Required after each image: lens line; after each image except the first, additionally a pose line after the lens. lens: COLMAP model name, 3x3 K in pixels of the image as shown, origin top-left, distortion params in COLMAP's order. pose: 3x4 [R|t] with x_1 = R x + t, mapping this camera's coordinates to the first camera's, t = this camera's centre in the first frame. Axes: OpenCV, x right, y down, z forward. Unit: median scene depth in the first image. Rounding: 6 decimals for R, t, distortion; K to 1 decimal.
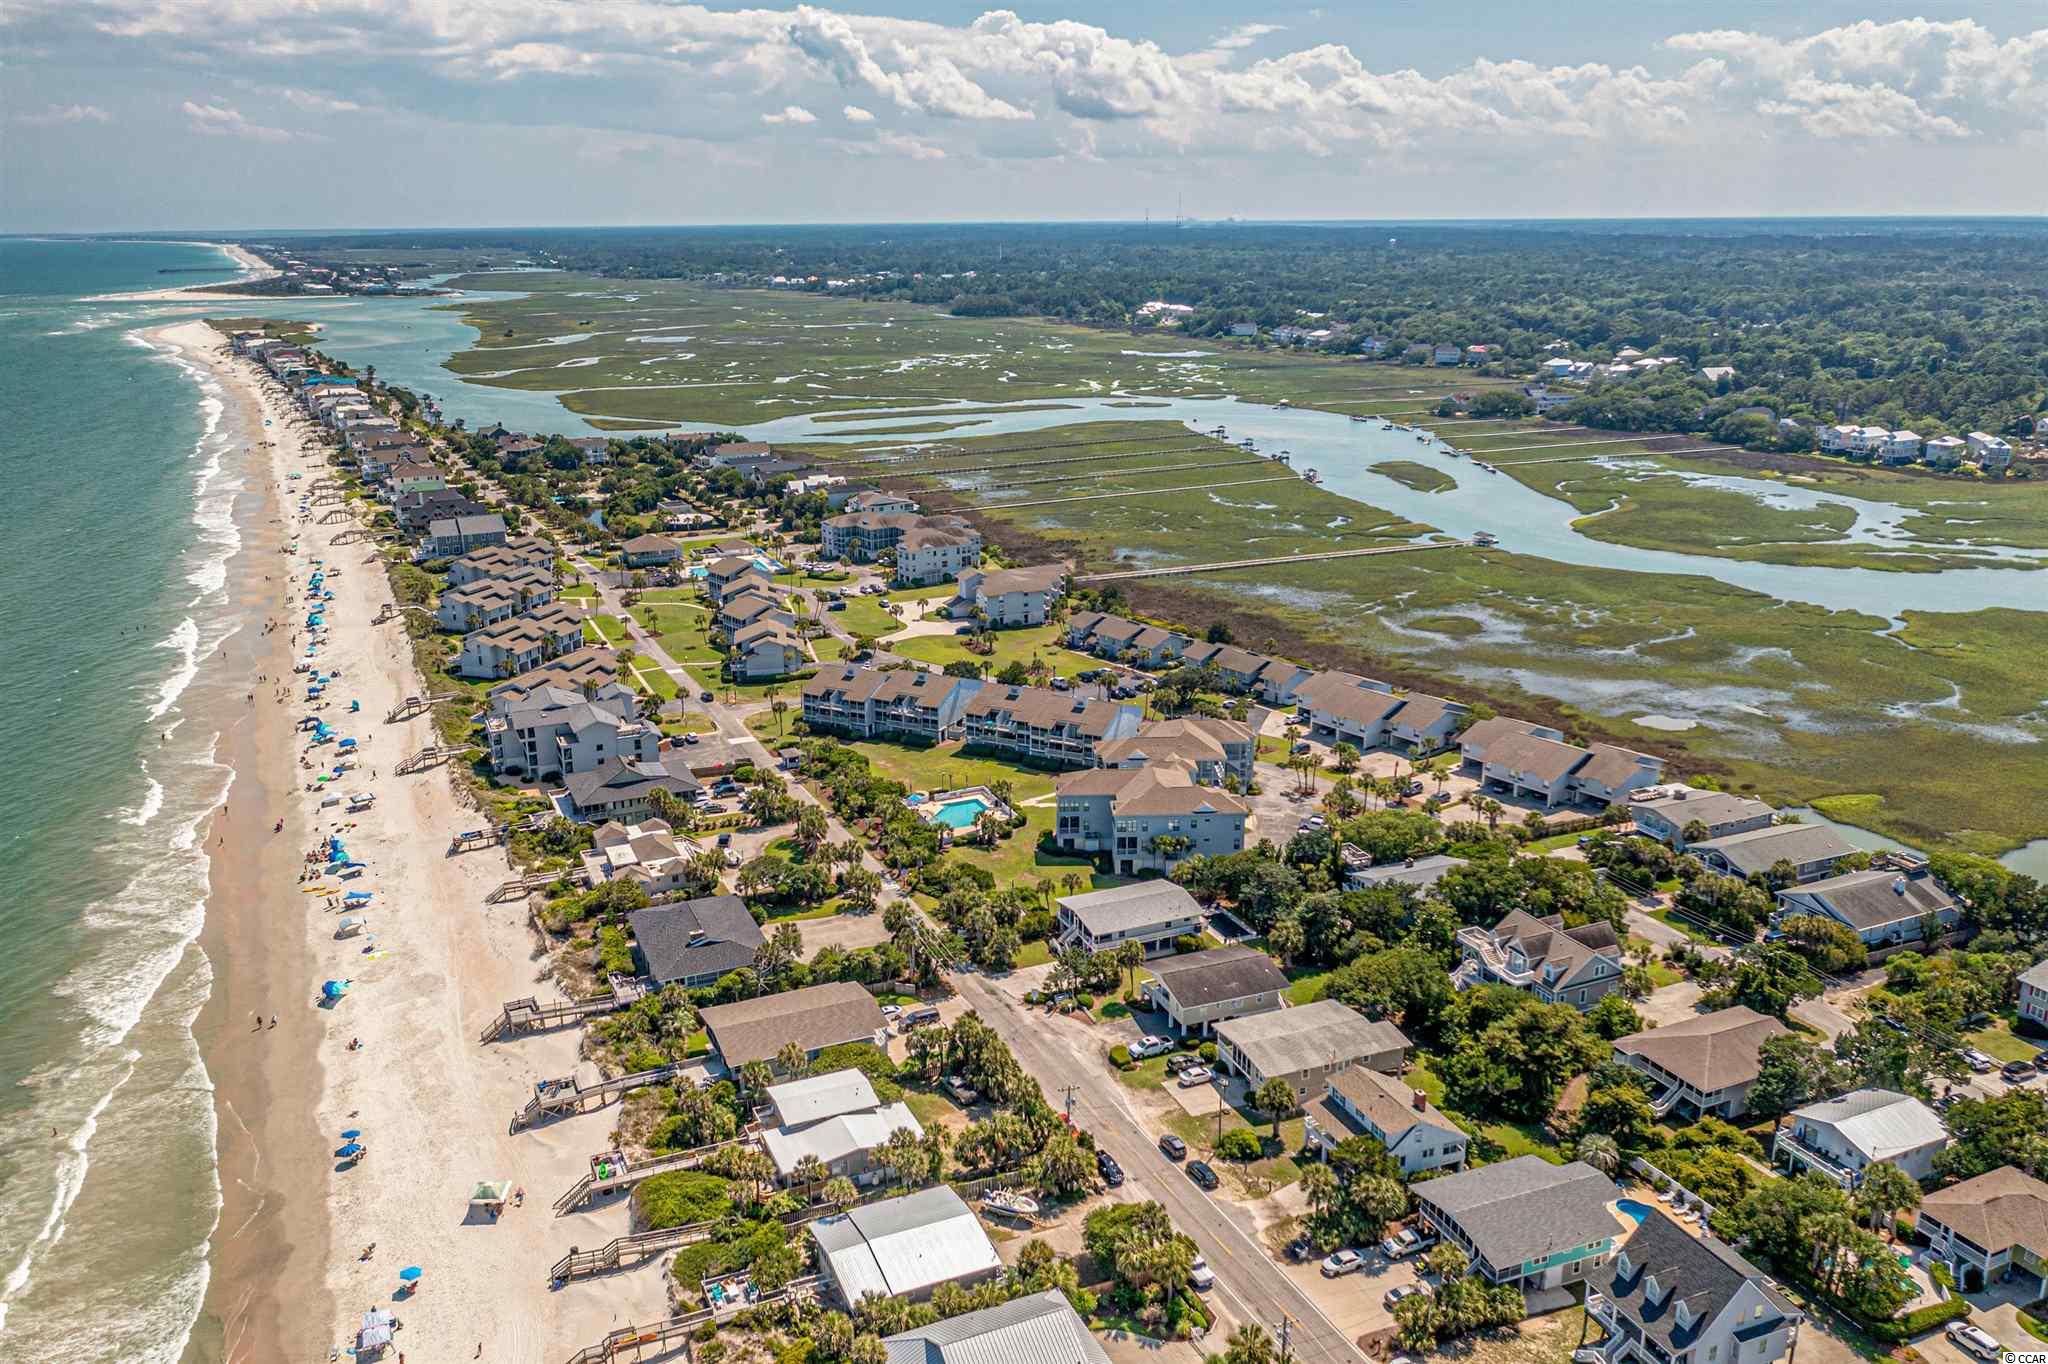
lens RADIAL K [[1570.5, 0, 1024.0], [0, 1570.5, 682.0], [0, 0, 1]] dist [0.005916, 0.003054]
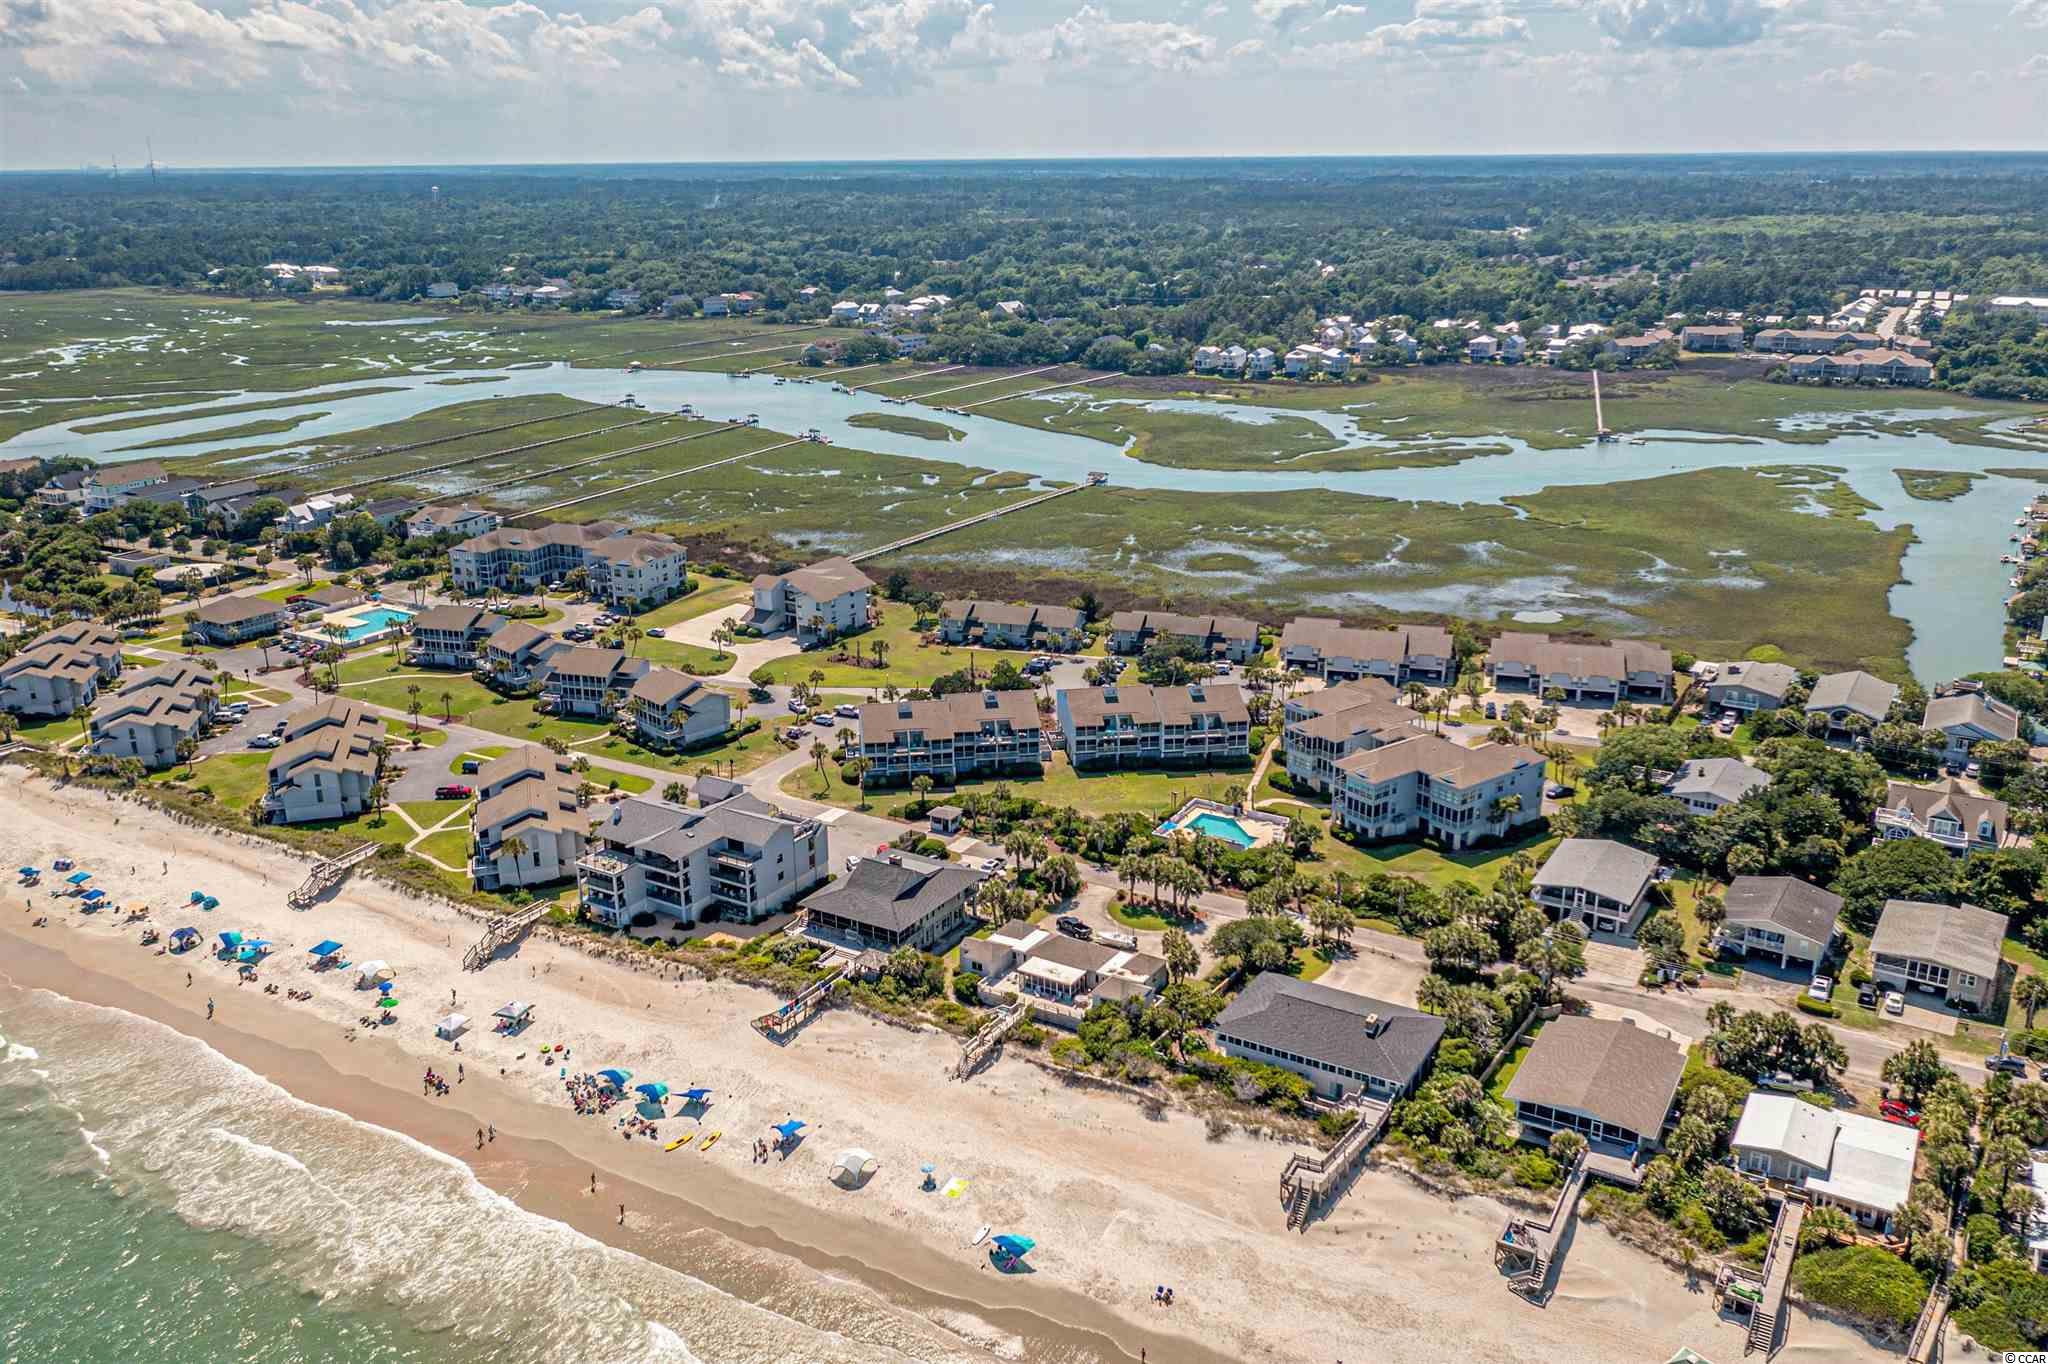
lens RADIAL K [[1629.8, 0, 991.6], [0, 1629.8, 678.8], [0, 0, 1]] dist [-0.012829, -0.002923]
pose [[0.831703, -0.174924, 0.526946, -0.280276], [0.164786, 0.984079, 0.066584, -0.038274], [-0.530203, 0.031455, 0.847287, 0.130741]]
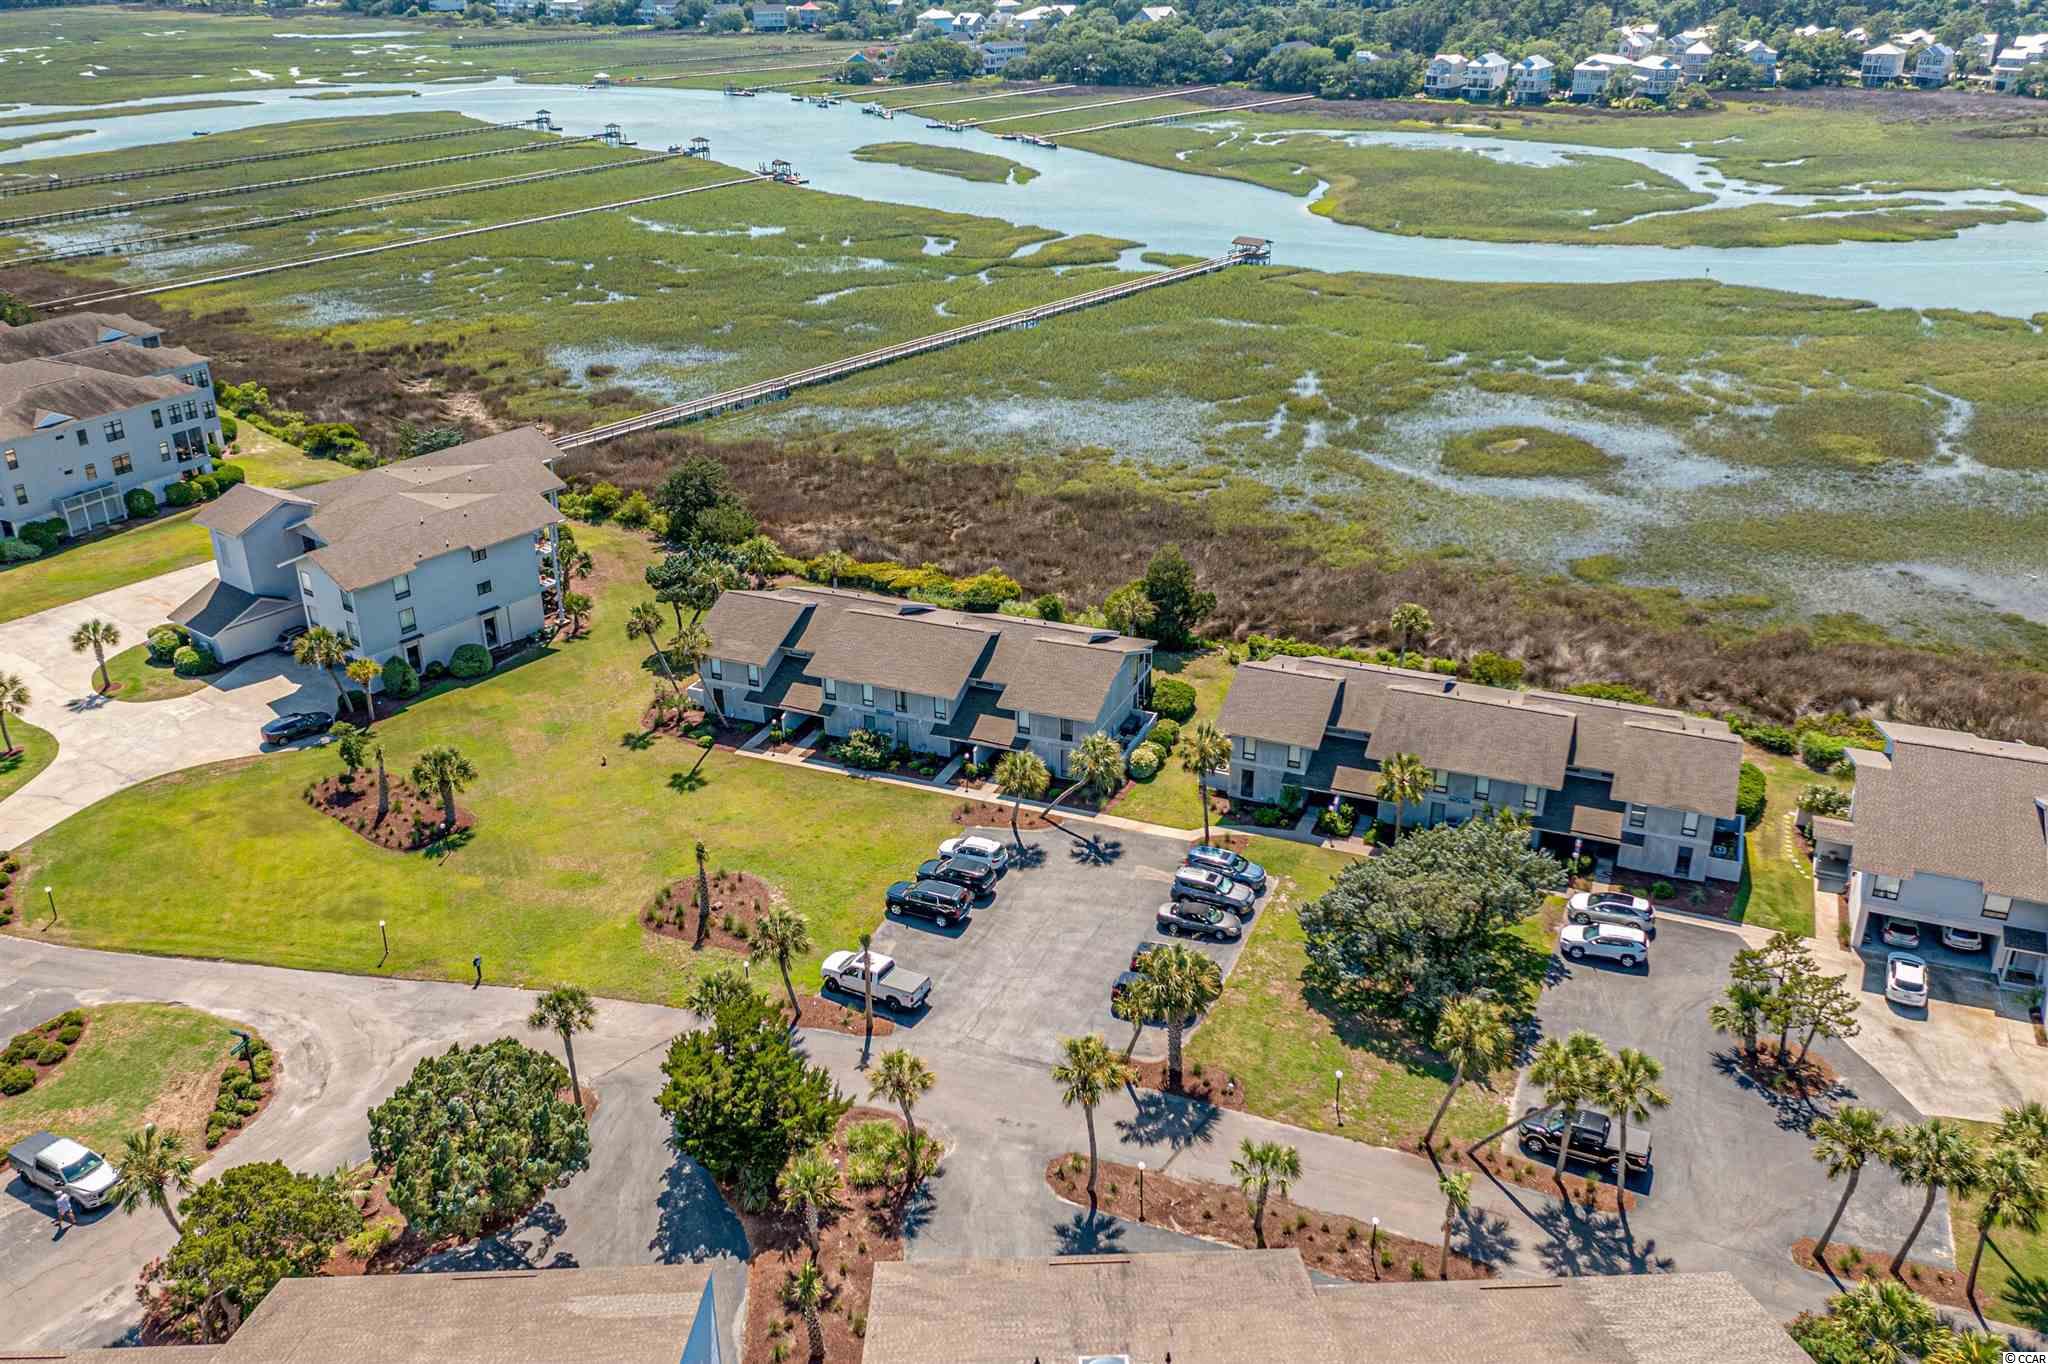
lens RADIAL K [[1644.5, 0, 1024.0], [0, 1644.5, 682.0], [0, 0, 1]] dist [-0.002029, 0.006059]
pose [[0.877632, -0.203474, 0.434006, -0.032637], [0.138673, 0.974492, 0.176449, -0.048909], [-0.458838, -0.094673, 0.883462, 0.450547]]
